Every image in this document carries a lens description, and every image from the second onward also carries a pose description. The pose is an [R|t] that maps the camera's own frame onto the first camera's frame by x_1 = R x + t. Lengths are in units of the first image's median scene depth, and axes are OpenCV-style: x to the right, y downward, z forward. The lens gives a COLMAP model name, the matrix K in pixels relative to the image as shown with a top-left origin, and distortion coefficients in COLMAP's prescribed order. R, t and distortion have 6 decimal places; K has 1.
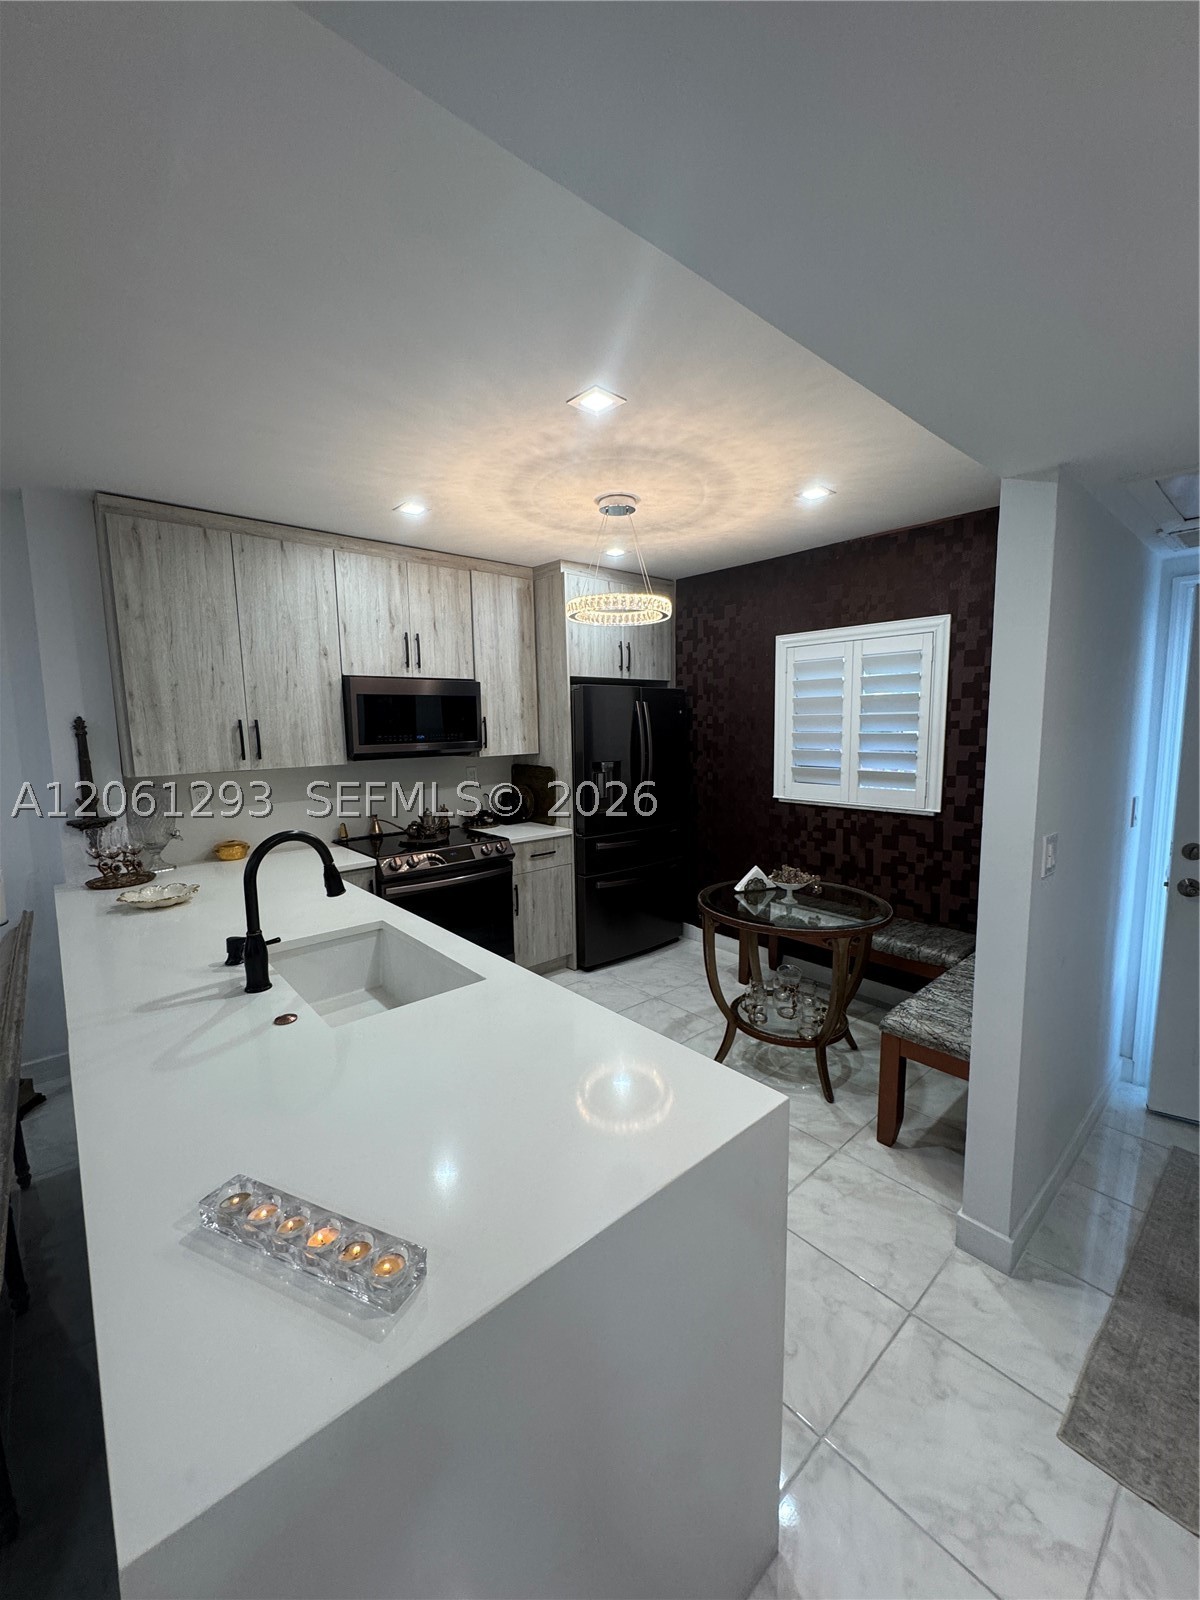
lens RADIAL K [[641.9, 0, 597.6], [0, 641.9, 797.7], [0, 0, 1]] dist [-0.004469, 0.001079]
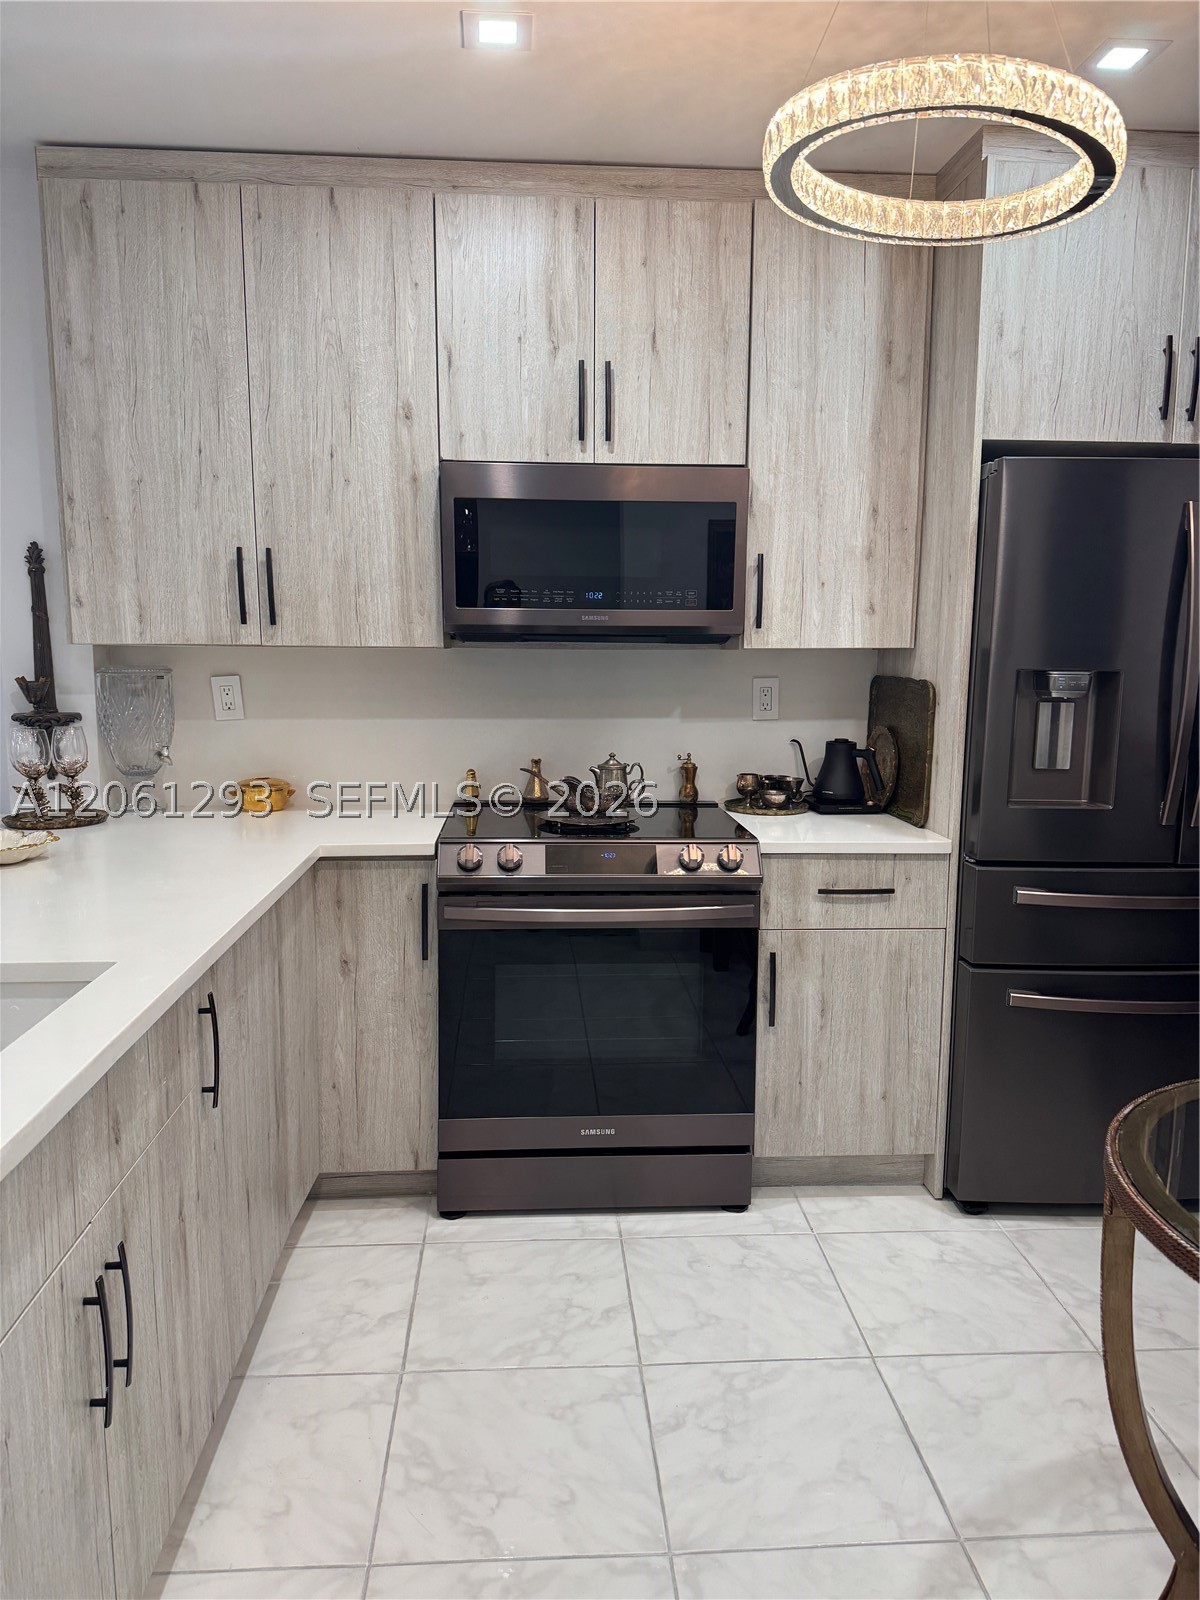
lens RADIAL K [[1123.0, 0, 603.7], [0, 1123.0, 808.6], [0, 0, 1]] dist [0.051081, -0.064436]
pose [[0.793760, 0.106861, -0.598771, 0.223960], [-0.091525, 0.994221, 0.056105, 0.011412], [0.601306, 0.010269, 0.798953, 0.366092]]
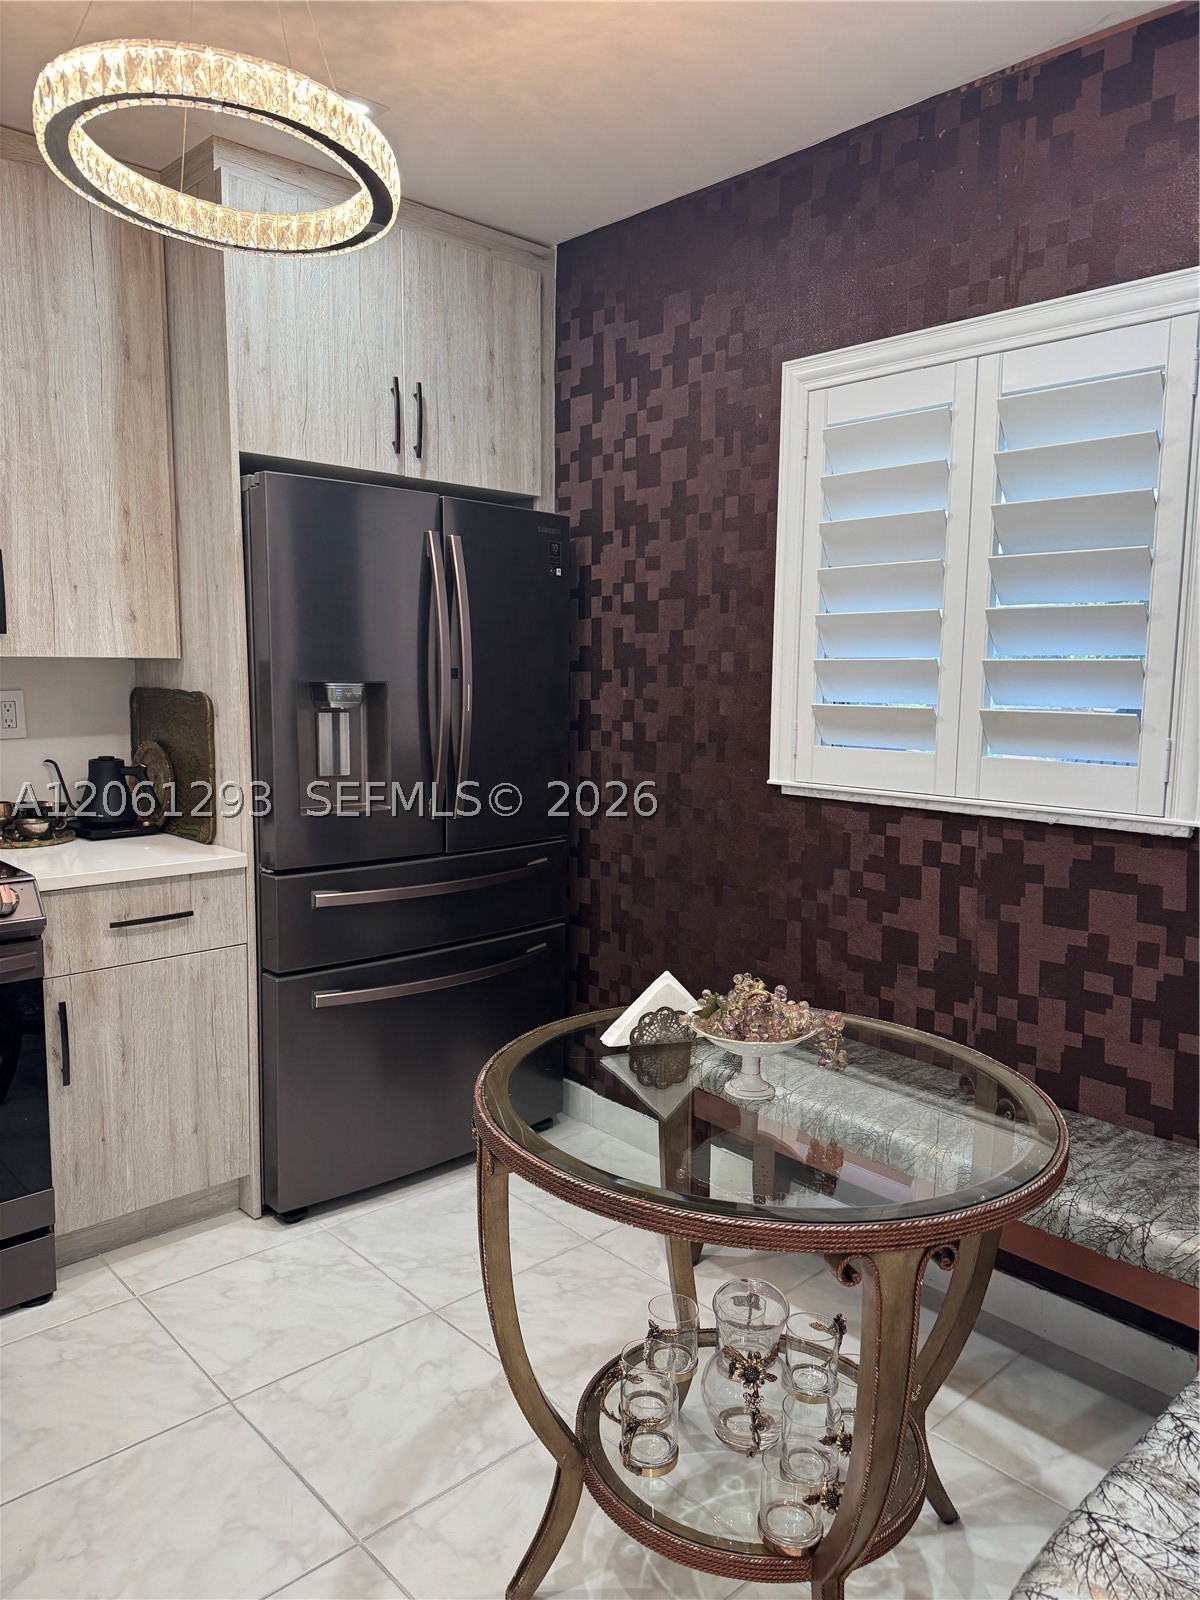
lens RADIAL K [[1123.0, 0, 587.1], [0, 1123.0, 805.0], [0, 0, 1]] dist [0.051081, -0.064436]
pose [[0.999432, 0.019859, 0.027209, 0.163019], [-0.019941, 0.999797, 0.002740, 0.014883], [-0.027149, -0.003281, 0.999626, 0.357905]]
